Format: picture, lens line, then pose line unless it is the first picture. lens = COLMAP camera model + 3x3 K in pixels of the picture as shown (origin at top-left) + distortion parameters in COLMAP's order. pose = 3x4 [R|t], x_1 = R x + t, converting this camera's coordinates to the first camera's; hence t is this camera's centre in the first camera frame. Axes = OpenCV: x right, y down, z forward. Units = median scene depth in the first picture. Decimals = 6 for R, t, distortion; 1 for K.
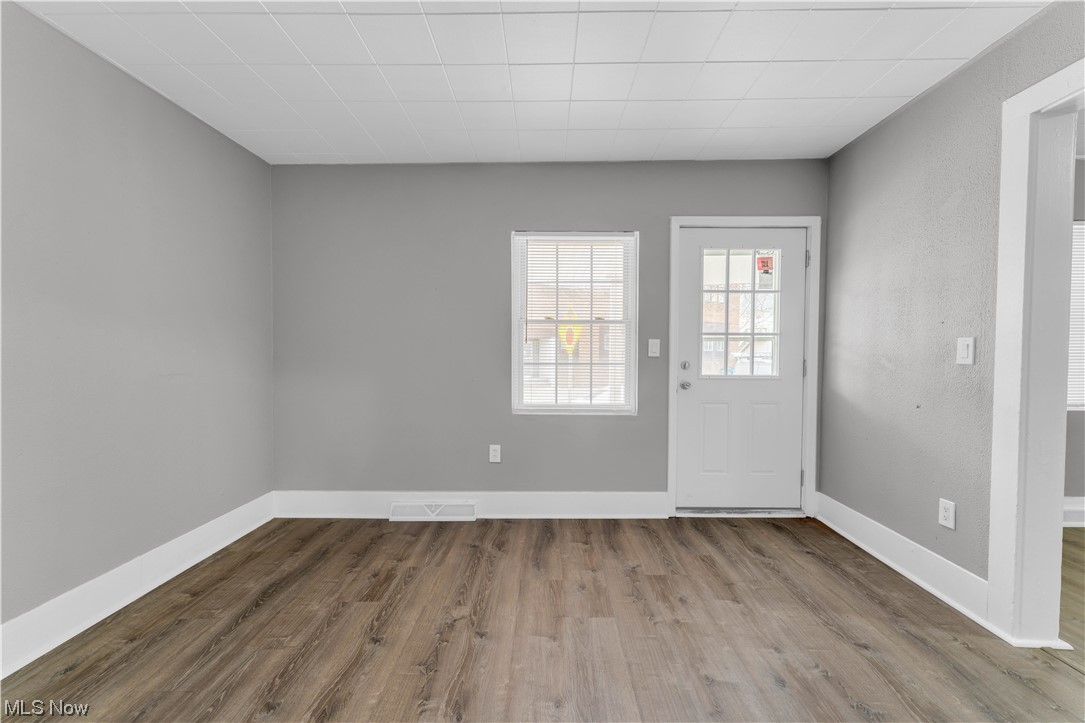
lens RADIAL K [[435.9, 0, 544.3], [0, 435.9, 359.1], [0, 0, 1]] dist [0.001081, -0.000227]
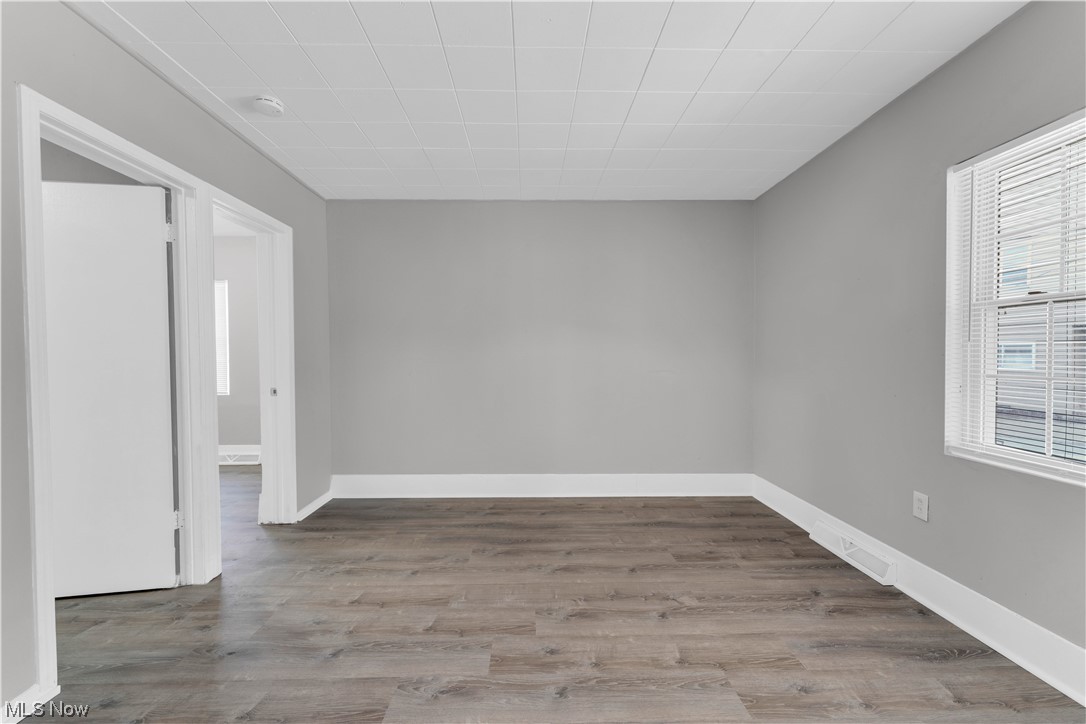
lens RADIAL K [[436.3, 0, 541.7], [0, 436.3, 364.1], [0, 0, 1]] dist [0.001081, -0.000227]
pose [[0.023955, 0.015241, -0.999597, 0.770853], [-0.011727, 0.999819, 0.014963, -0.011311], [0.999644, 0.011364, 0.024129, 0.544942]]
